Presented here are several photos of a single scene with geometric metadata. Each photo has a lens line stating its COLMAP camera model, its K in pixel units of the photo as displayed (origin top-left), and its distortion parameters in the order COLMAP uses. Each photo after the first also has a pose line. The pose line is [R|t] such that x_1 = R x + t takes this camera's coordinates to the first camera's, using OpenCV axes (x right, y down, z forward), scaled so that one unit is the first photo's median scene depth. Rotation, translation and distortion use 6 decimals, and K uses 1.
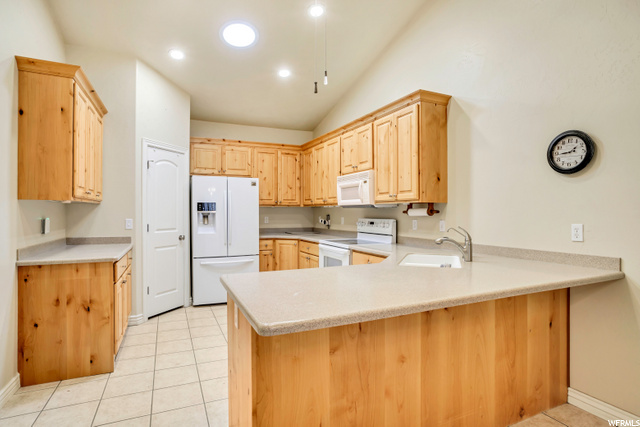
lens RADIAL K [[340.4, 0, 316.8], [0, 340.4, 210.6], [0, 0, 1]] dist [-0.060878, 0.031413]
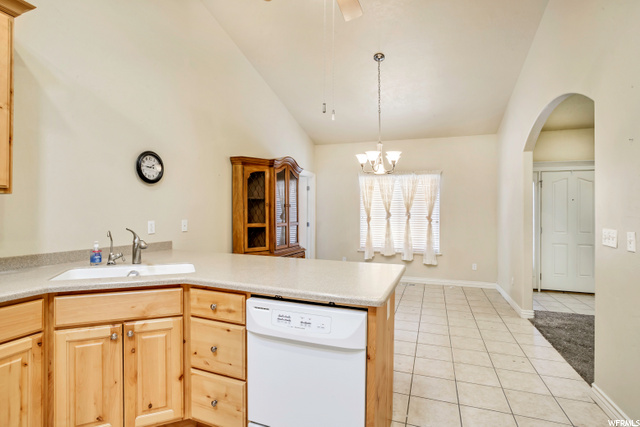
lens RADIAL K [[312.1, 0, 318.3], [0, 312.1, 211.9], [0, 0, 1]] dist [-0.057845, 0.022202]
pose [[-0.711915, 0.005540, 0.702244, -0.400579], [-0.006884, 0.999866, -0.014866, 0.011418], [-0.702232, -0.015417, -0.711781, 0.966413]]
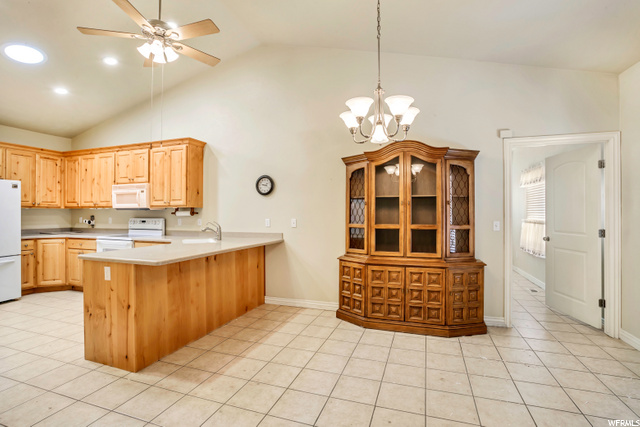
lens RADIAL K [[312.1, 0, 318.3], [0, 312.1, 211.9], [0, 0, 1]] dist [-0.057845, 0.022202]
pose [[0.686808, 0.002246, 0.726835, -0.317600], [-0.002365, 0.999997, -0.000855, -0.002606], [-0.726835, -0.001131, 0.686811, -0.433289]]
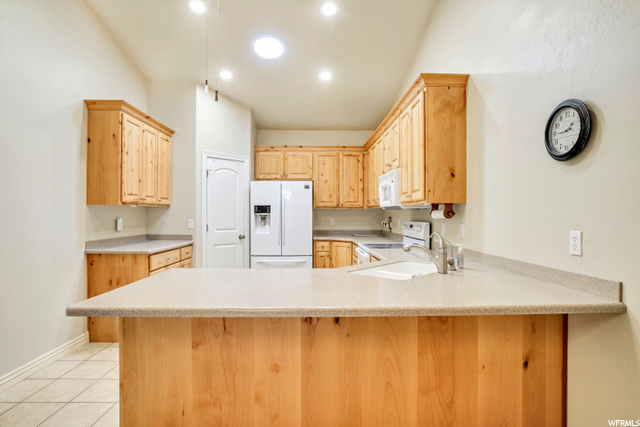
lens RADIAL K [[341.8, 0, 320.0], [0, 341.8, 213.5], [0, 0, 1]] dist [-0.067964, 0.032071]
pose [[0.918817, -0.000552, -0.394685, 0.382898], [0.001392, 0.999997, 0.001842, 0.001095], [0.394683, -0.002242, 0.918815, 0.087547]]
